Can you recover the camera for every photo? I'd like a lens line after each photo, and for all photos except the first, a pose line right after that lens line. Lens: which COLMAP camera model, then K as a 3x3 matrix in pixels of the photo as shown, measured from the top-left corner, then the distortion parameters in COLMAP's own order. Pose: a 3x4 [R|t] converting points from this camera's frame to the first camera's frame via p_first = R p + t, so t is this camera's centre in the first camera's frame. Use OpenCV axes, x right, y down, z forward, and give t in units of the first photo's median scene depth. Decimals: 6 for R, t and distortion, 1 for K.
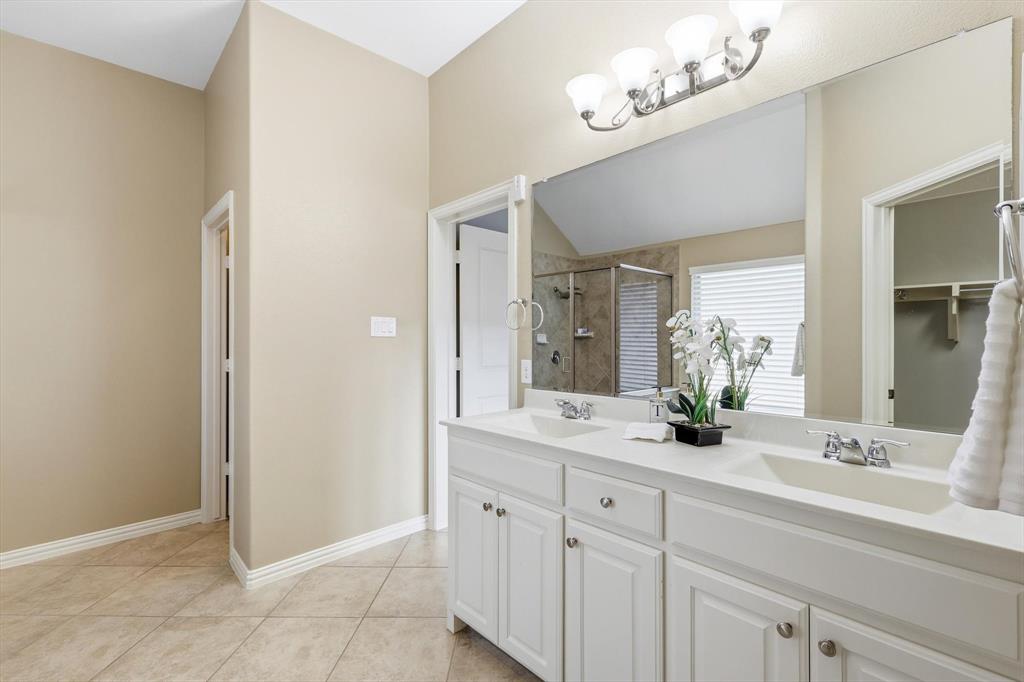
lens RADIAL K [[457.2, 0, 511.3], [0, 457.2, 337.3], [0, 0, 1]] dist [0.002958, 0.000091]
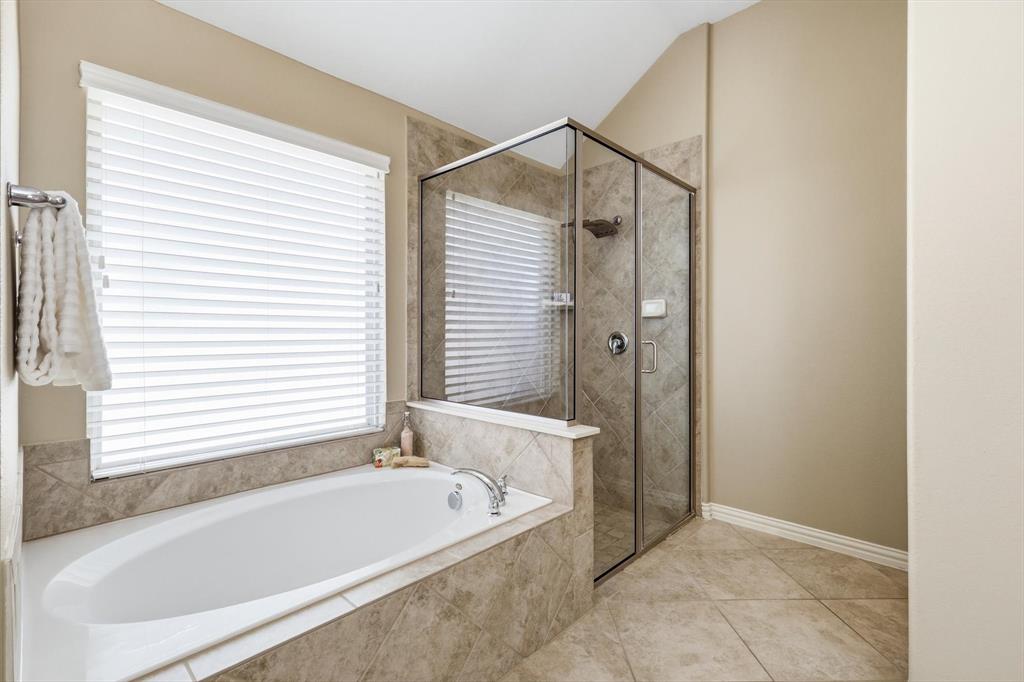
lens RADIAL K [[457.2, 0, 511.6], [0, 457.2, 337.5], [0, 0, 1]] dist [0.002958, 0.000091]
pose [[0.049636, 0.005530, -0.998752, -0.072800], [-0.003499, 0.999979, 0.005363, 0.079913], [0.998761, 0.003228, 0.049654, 0.478158]]
